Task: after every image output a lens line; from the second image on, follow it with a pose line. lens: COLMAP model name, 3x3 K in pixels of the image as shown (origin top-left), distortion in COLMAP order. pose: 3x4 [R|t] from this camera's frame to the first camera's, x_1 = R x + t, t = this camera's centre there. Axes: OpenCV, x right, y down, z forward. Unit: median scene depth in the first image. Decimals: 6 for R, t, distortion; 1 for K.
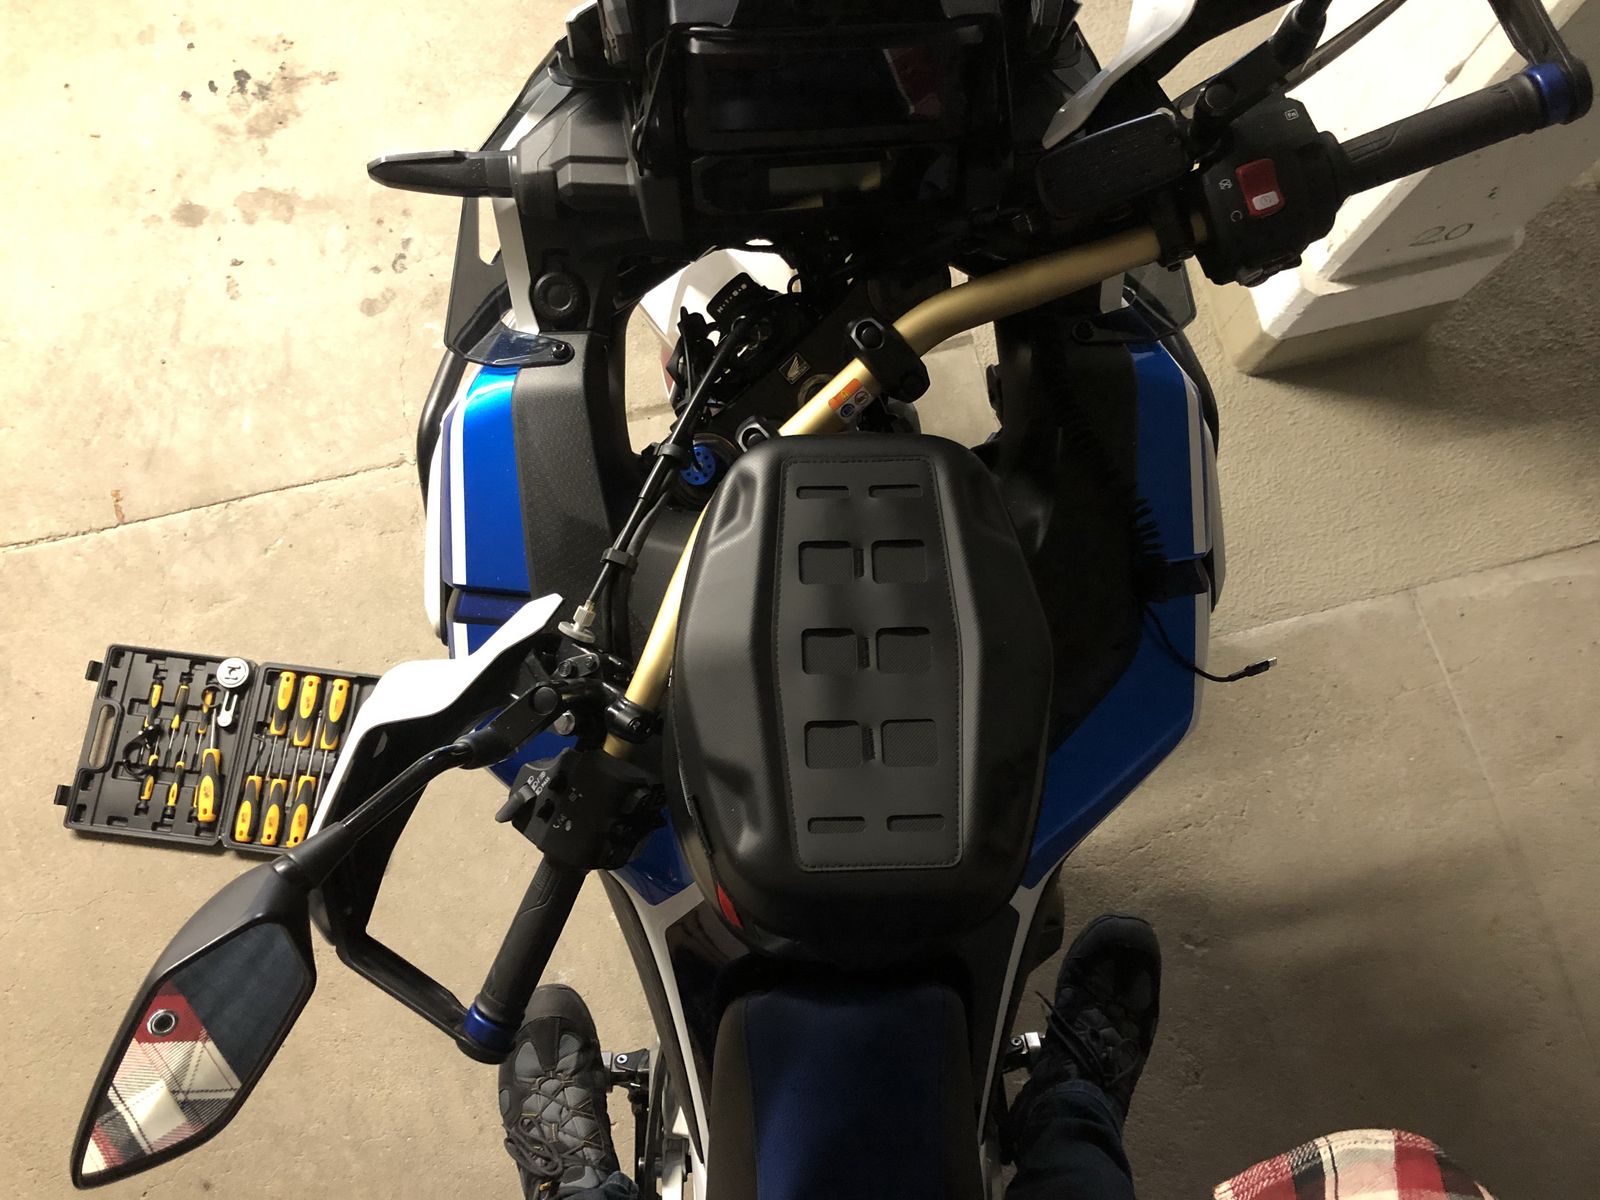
lens RADIAL K [[1328.0, 0, 800.0], [0, 1328.0, 600.0], [0, 0, 1]] dist [-0.000613, 0.001756]
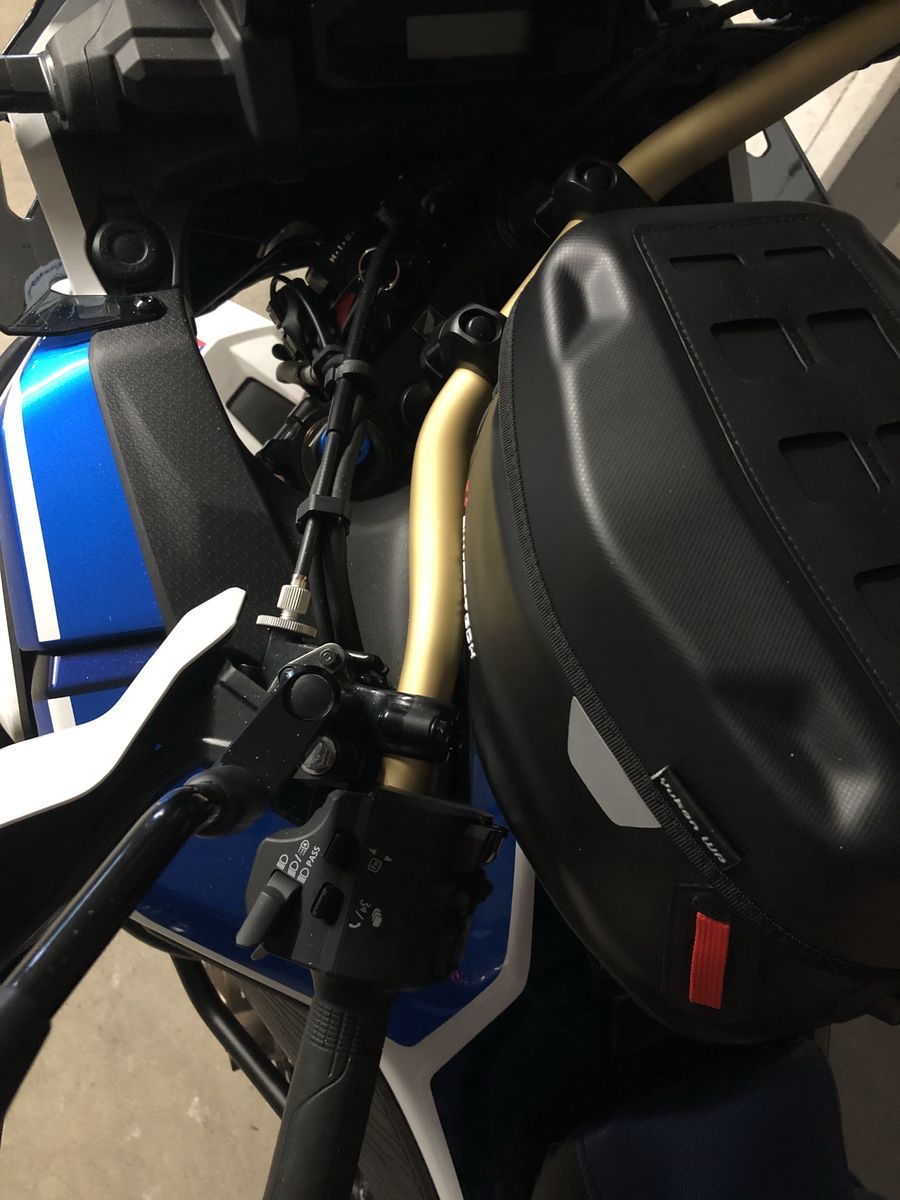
lens RADIAL K [[987.2, 0, 451.8], [0, 987.2, 598.9], [0, 0, 1]] dist [0.007423, -0.000502]
pose [[0.945792, -0.172507, 0.275171, -0.097133], [0.222254, 0.961590, -0.161085, 0.046517], [-0.236814, 0.213511, 0.947804, 0.229689]]
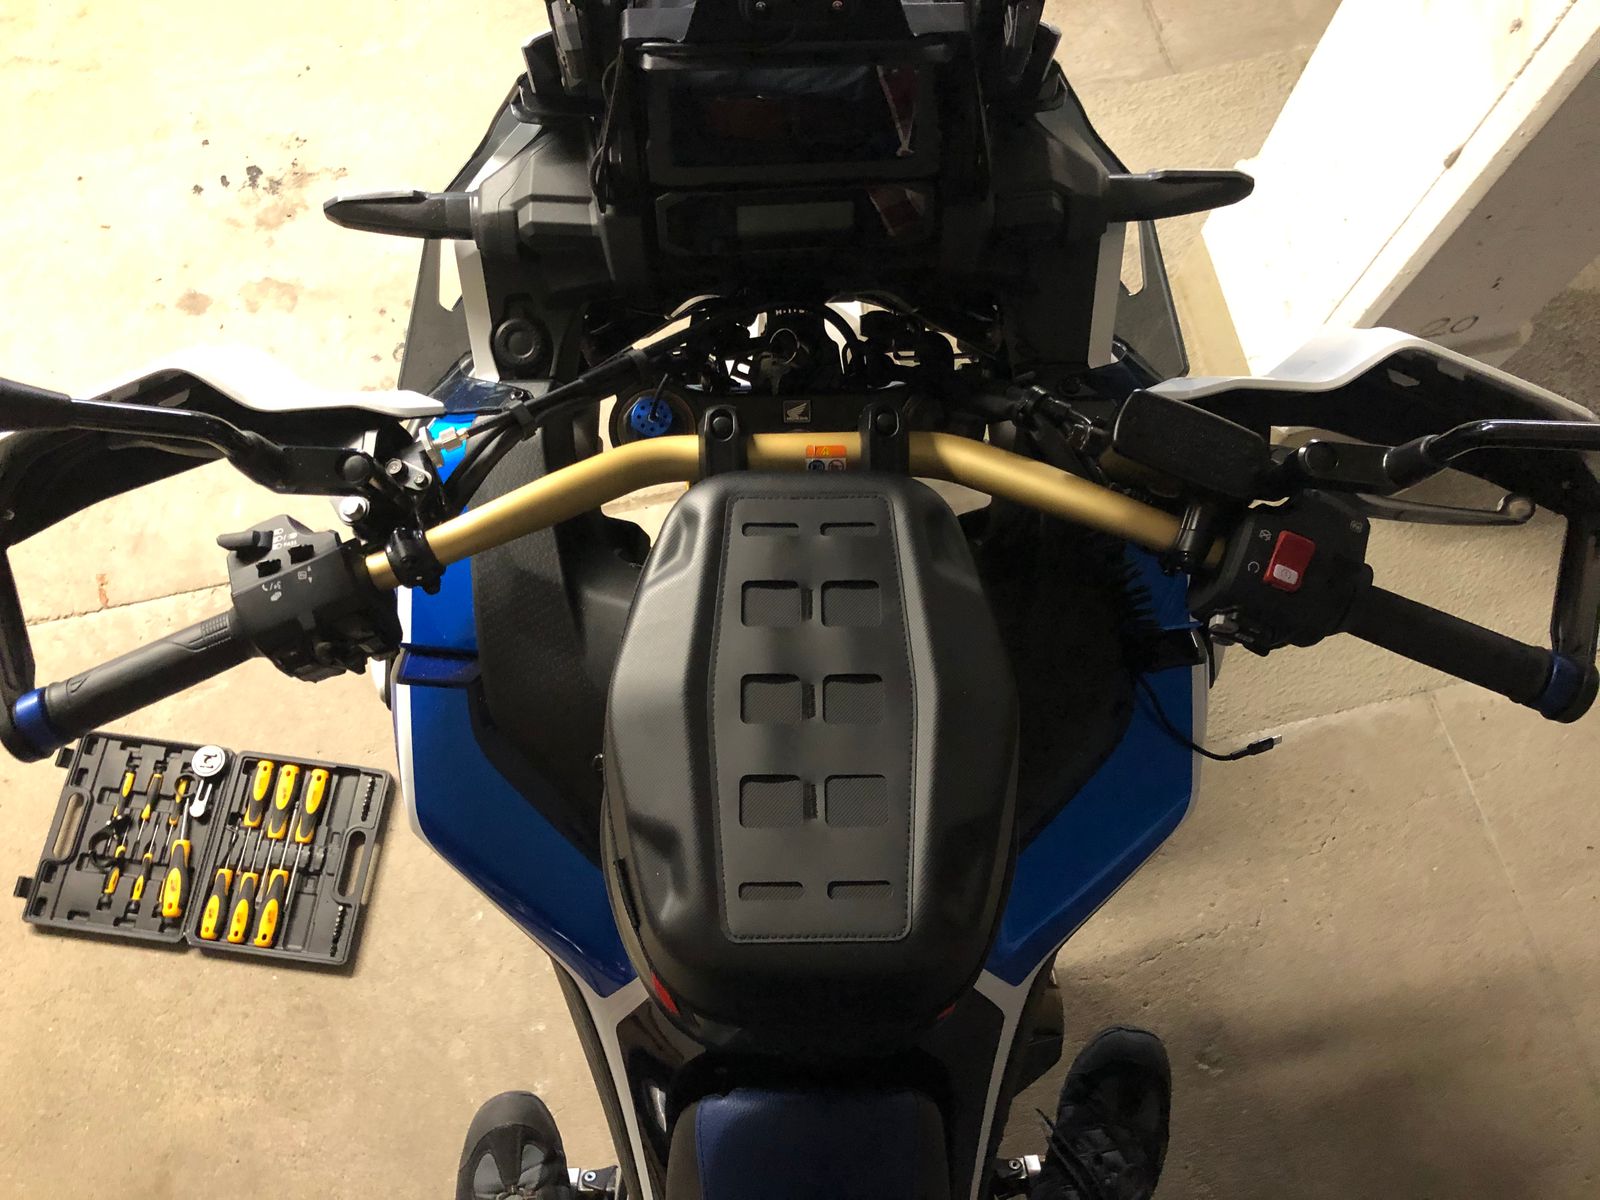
lens RADIAL K [[1316.3, 0, 808.2], [0, 1316.3, 600.2], [0, 0, 1]] dist [0.007423, -0.000502]
pose [[0.999898, 0.011116, -0.009003, 0.017952], [-0.011870, 0.995999, -0.088570, 0.018100], [0.007982, 0.088668, 0.996029, 0.035987]]
